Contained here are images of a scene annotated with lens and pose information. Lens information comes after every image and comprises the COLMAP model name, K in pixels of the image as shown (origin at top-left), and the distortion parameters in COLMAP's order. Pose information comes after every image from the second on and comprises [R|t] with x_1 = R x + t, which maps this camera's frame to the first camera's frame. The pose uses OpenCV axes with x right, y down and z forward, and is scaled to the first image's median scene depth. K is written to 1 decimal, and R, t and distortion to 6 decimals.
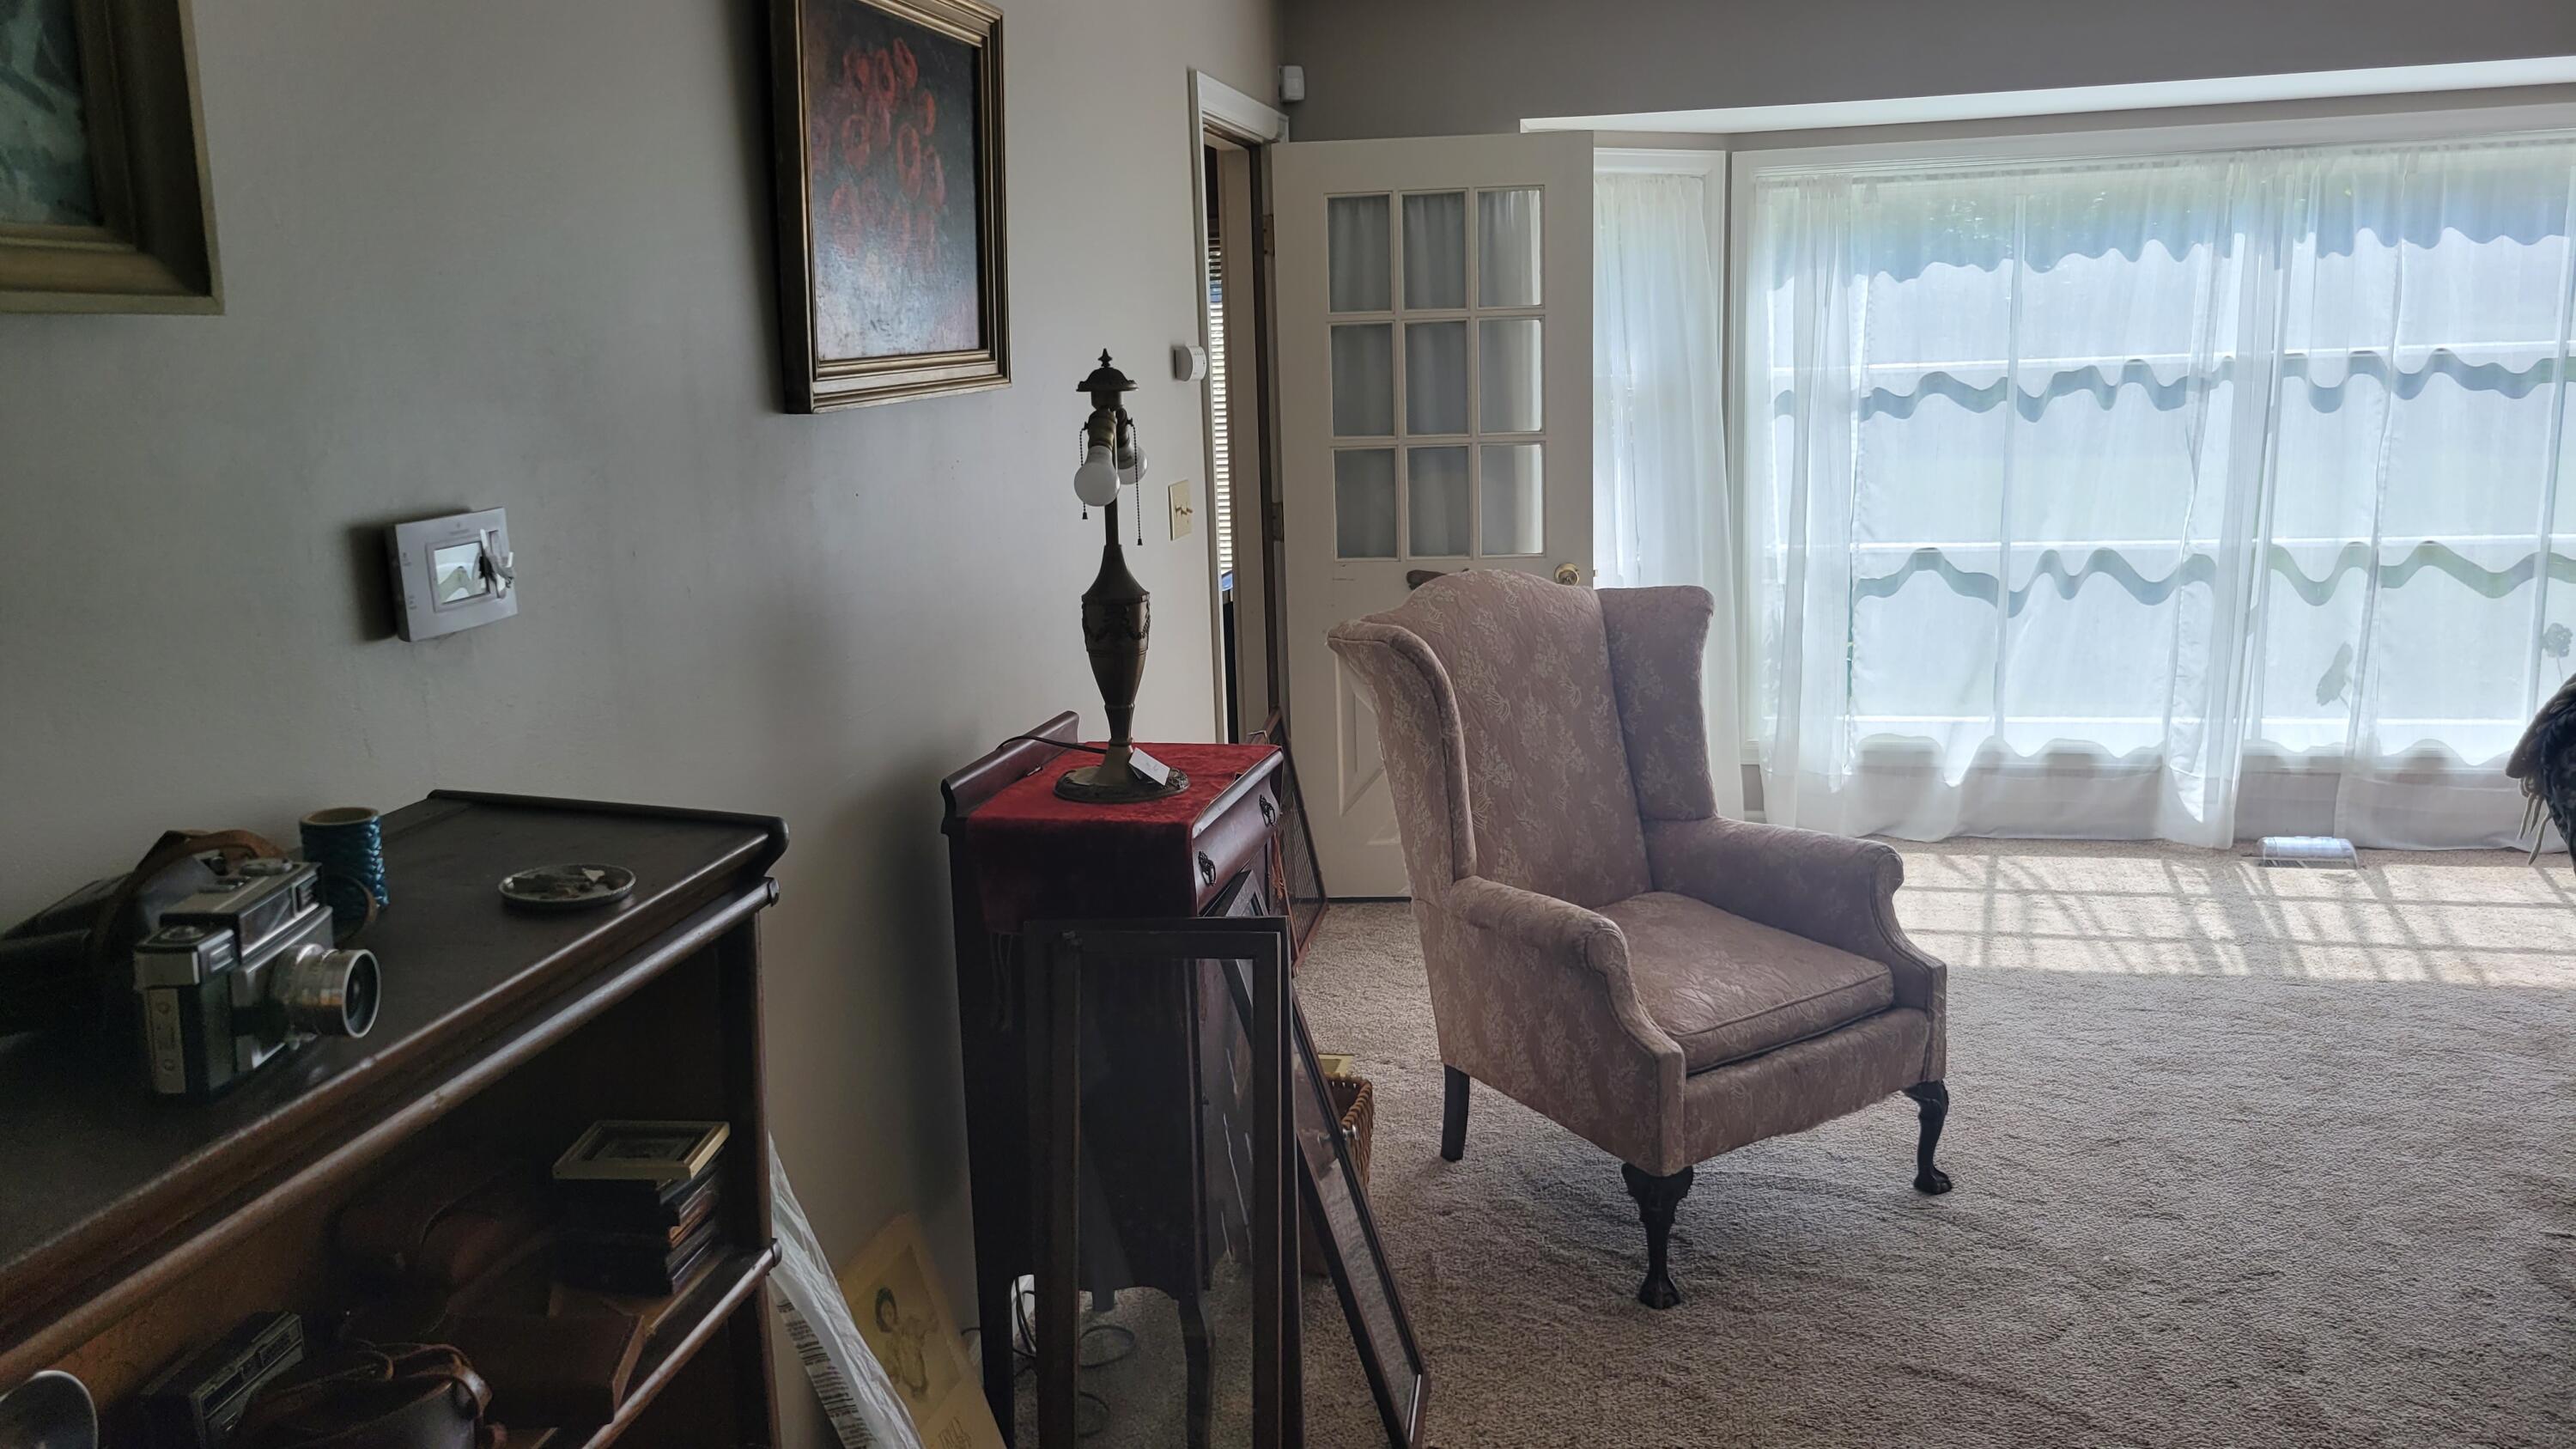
lens RADIAL K [[1925.3, 0, 1284.0], [0, 1925.3, 710.2], [0, 0, 1]] dist [0.060459, -0.056500]
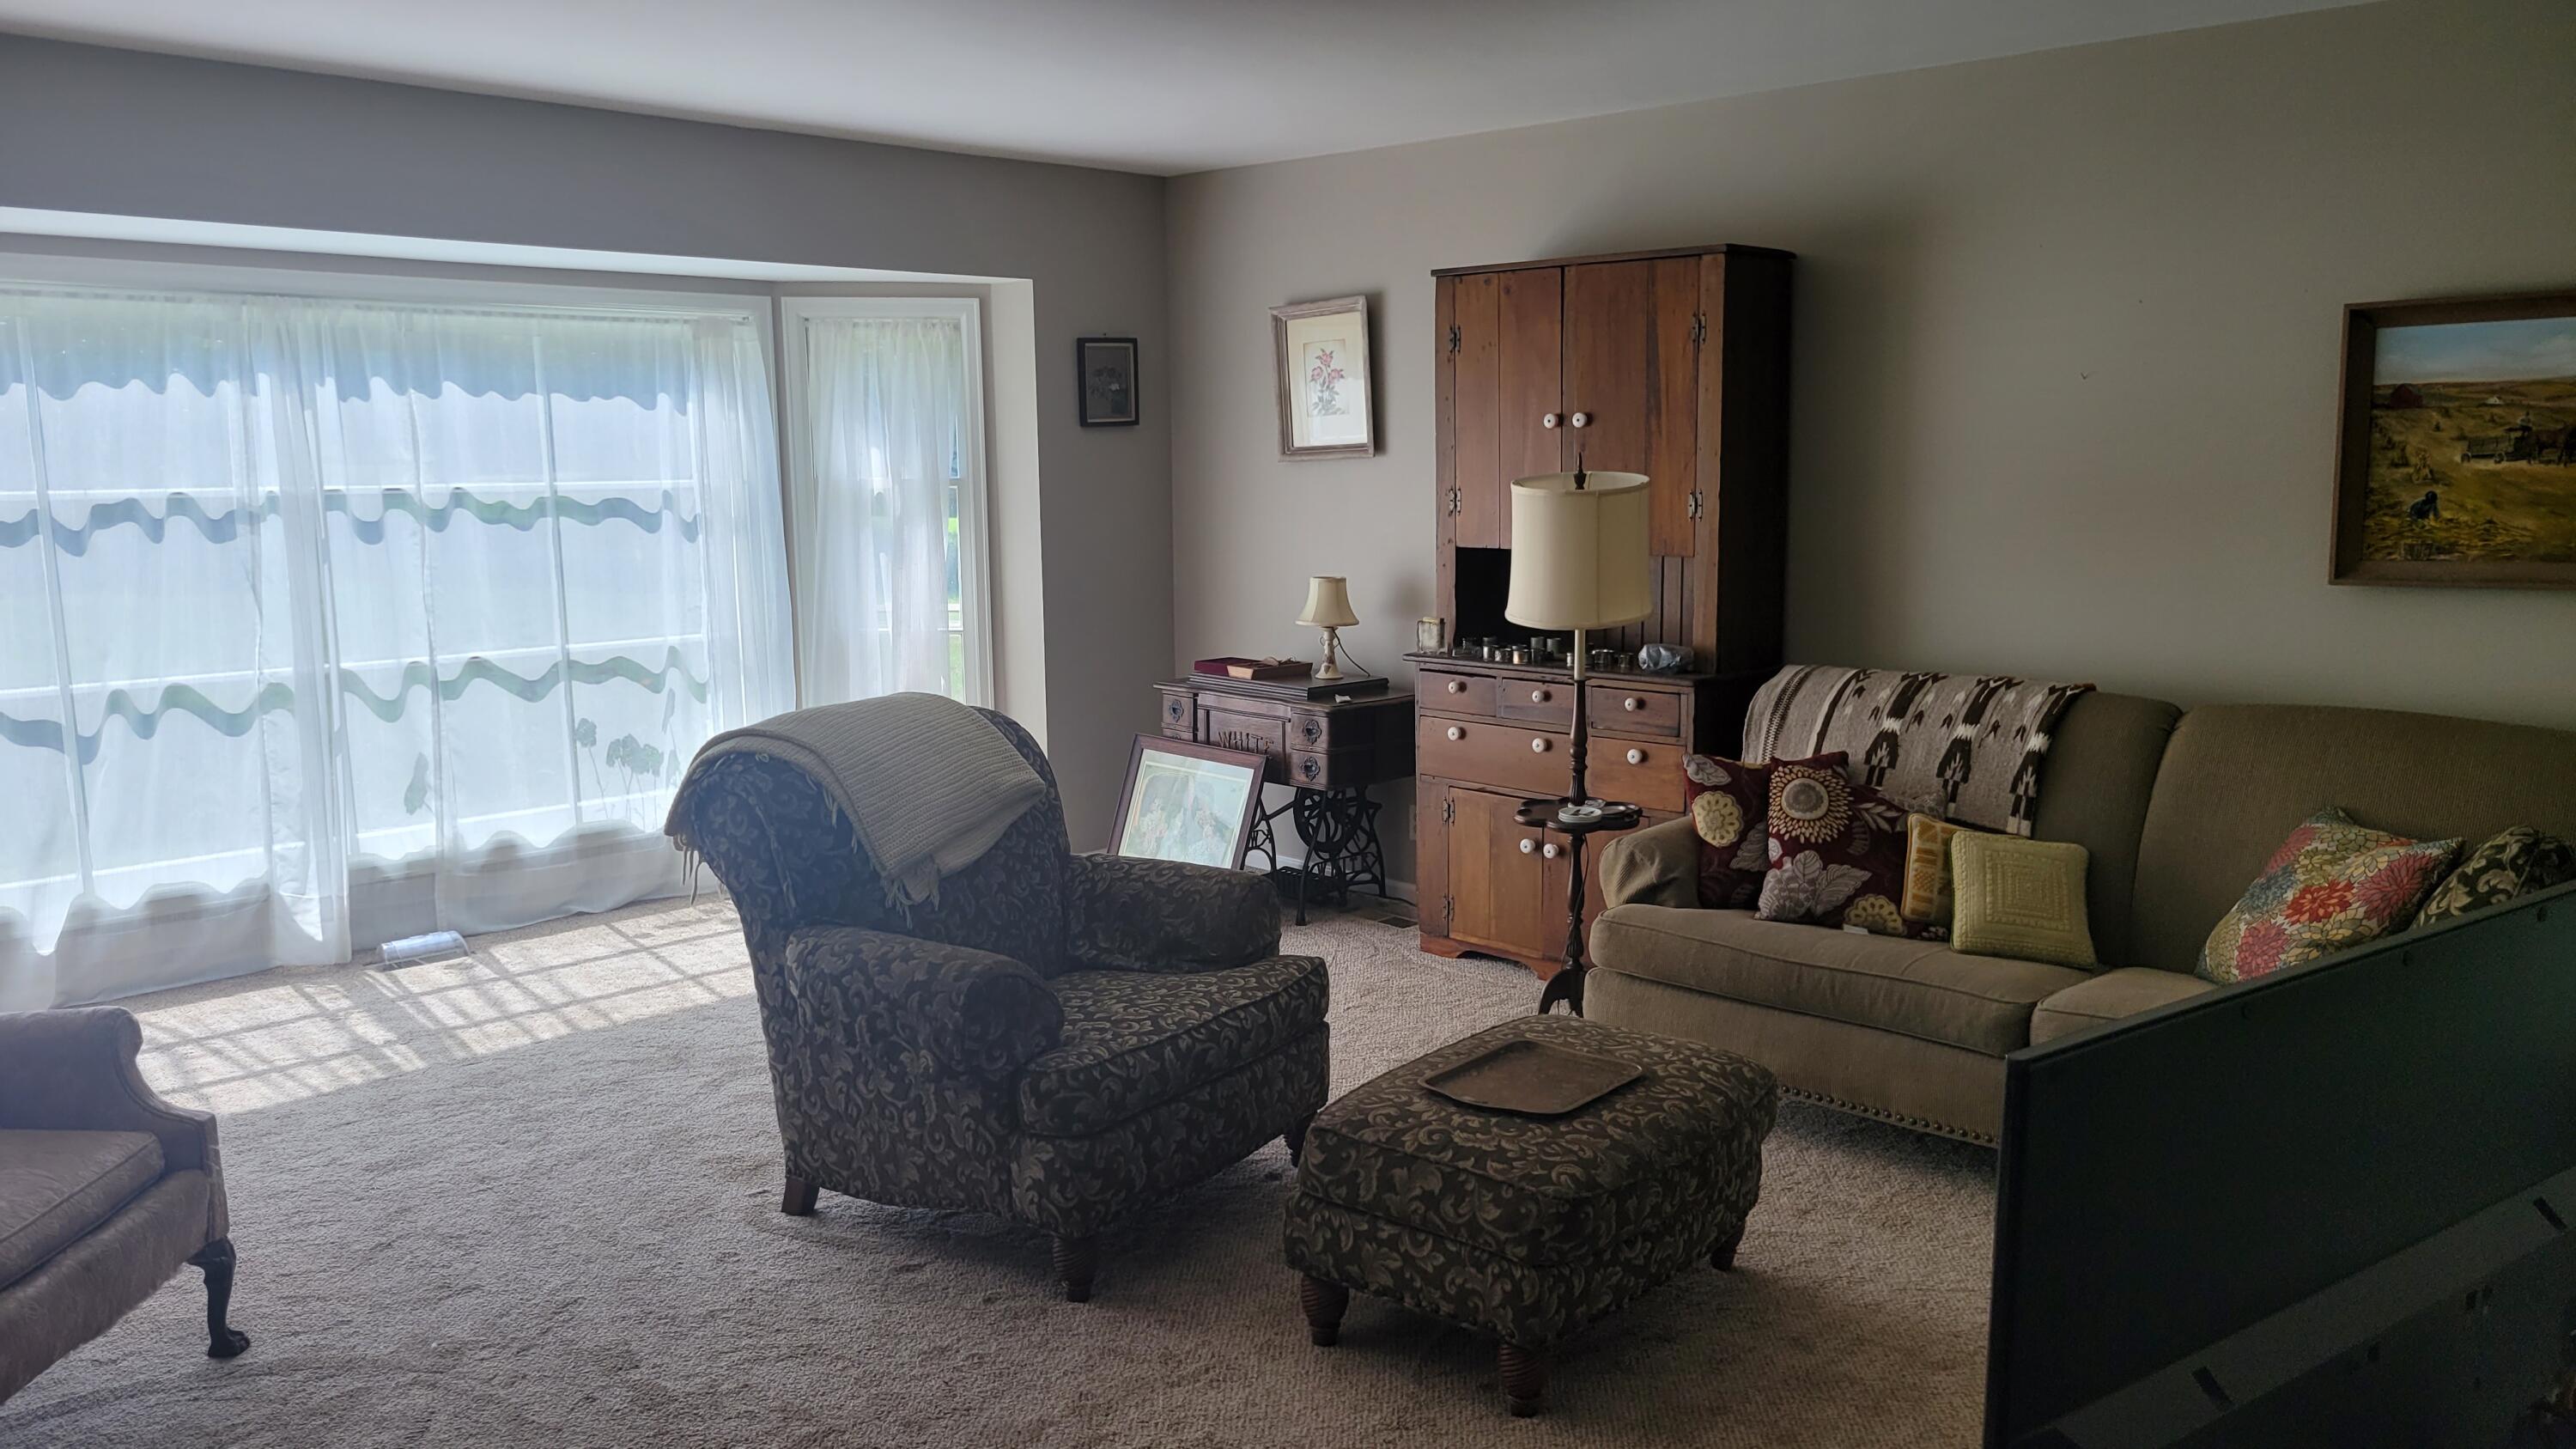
lens RADIAL K [[1925.3, 0, 1284.0], [0, 1925.3, 710.2], [0, 0, 1]] dist [0.060459, -0.056500]
pose [[0.535131, -0.085305, 0.840451, -0.114943], [0.143128, 0.989660, 0.009318, 0.000174], [-0.832556, 0.115306, 0.541808, 0.009851]]
